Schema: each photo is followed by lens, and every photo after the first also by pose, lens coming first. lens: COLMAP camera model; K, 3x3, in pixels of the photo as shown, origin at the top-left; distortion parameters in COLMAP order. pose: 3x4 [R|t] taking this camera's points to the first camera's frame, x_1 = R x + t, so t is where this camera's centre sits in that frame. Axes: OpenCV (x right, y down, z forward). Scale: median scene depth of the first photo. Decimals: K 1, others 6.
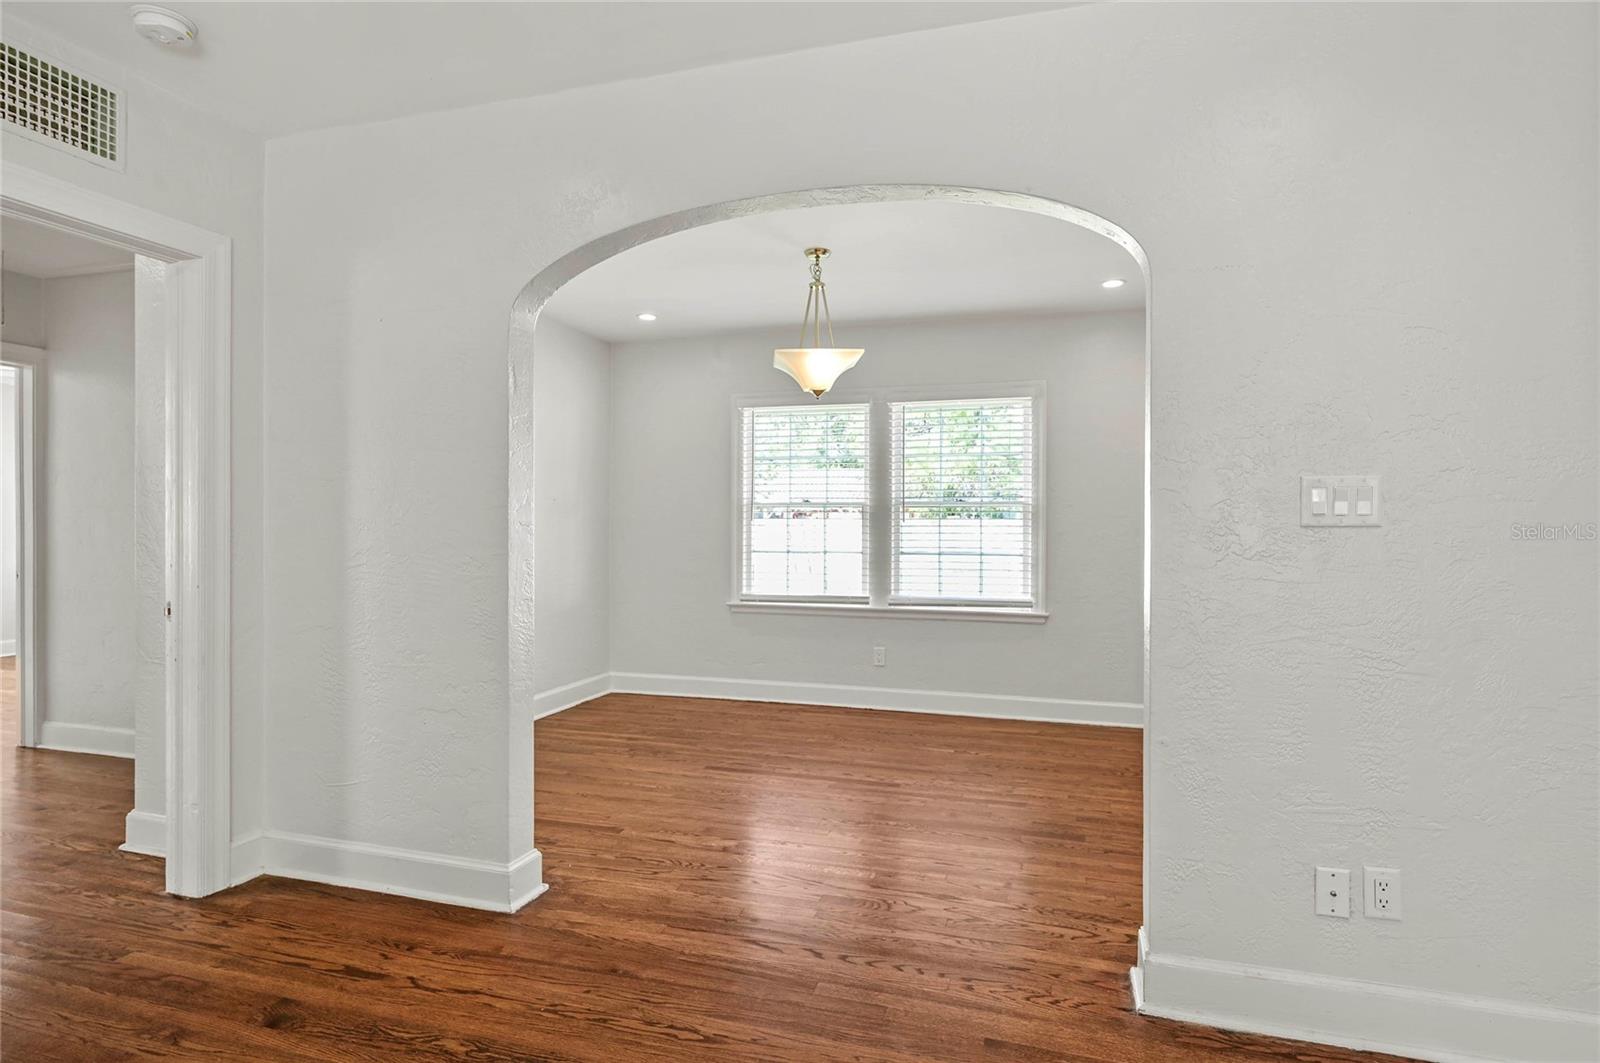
lens RADIAL K [[850.6, 0, 800.0], [0, 850.6, 531.5], [0, 0, 1]] dist [-0.002167, -0.000345]
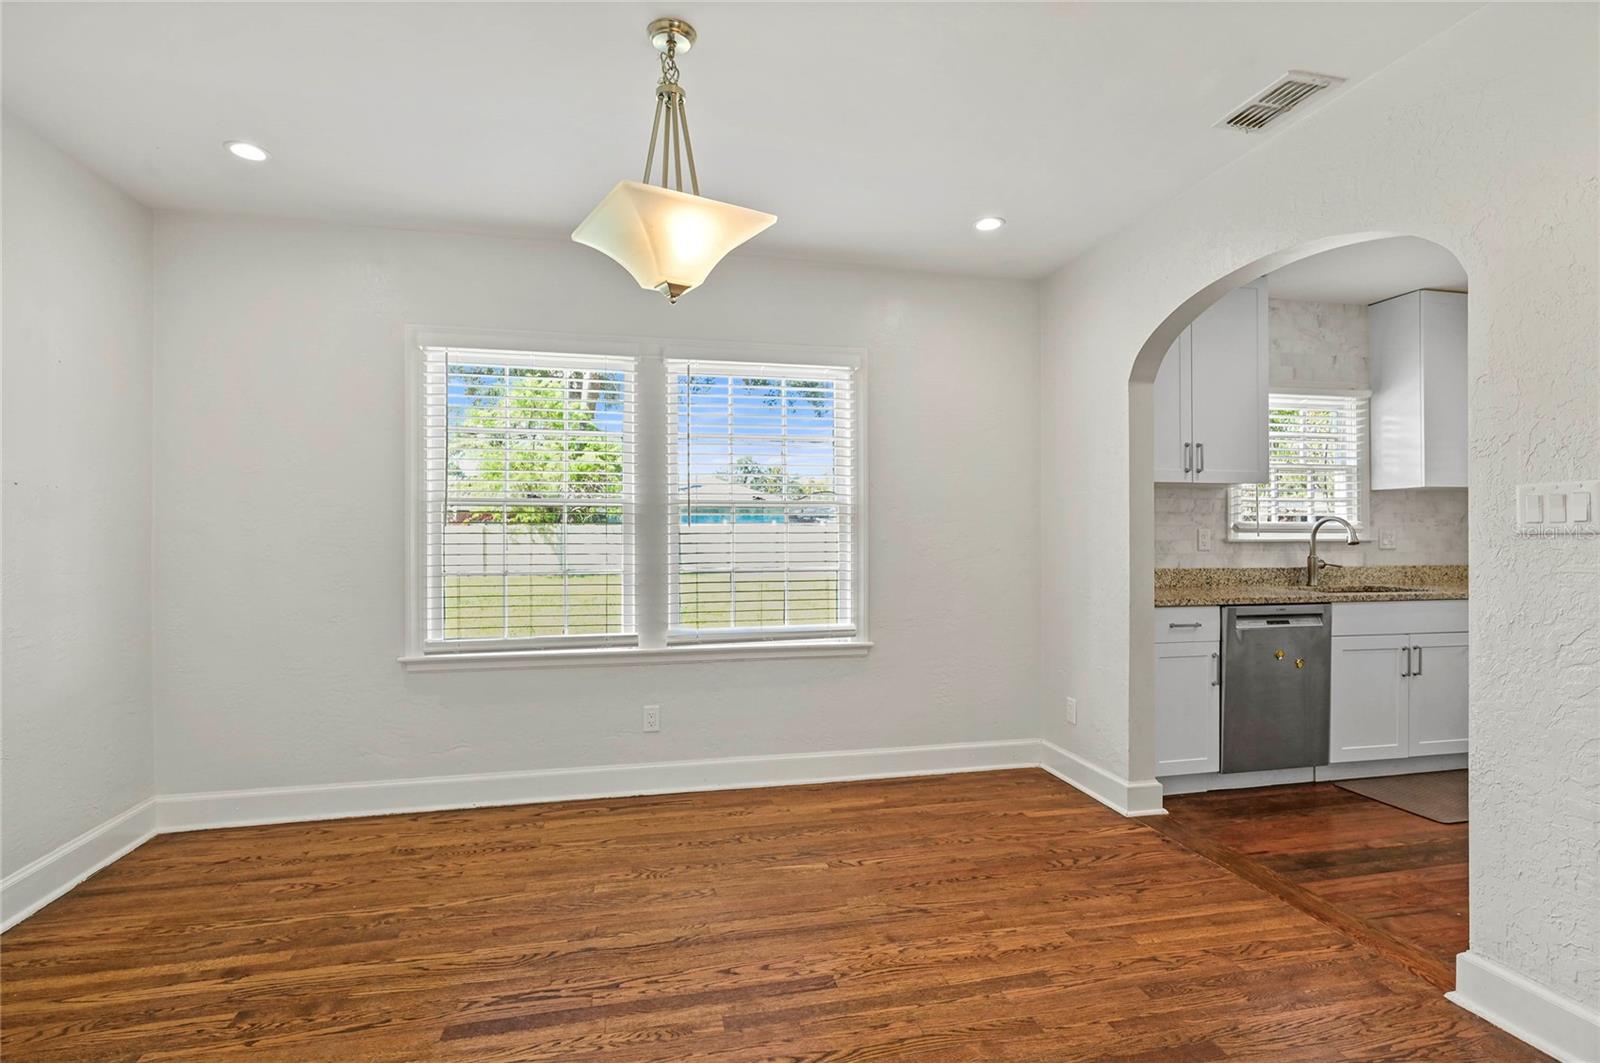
lens RADIAL K [[757.5, 0, 795.3], [0, 757.5, 536.5], [0, 0, 1]] dist [-0.000084, 0.000054]
pose [[0.870340, -0.007547, 0.492393, -0.155516], [0.008267, 0.999966, 0.000715, -0.004893], [-0.492382, 0.003448, 0.870373, 0.553312]]
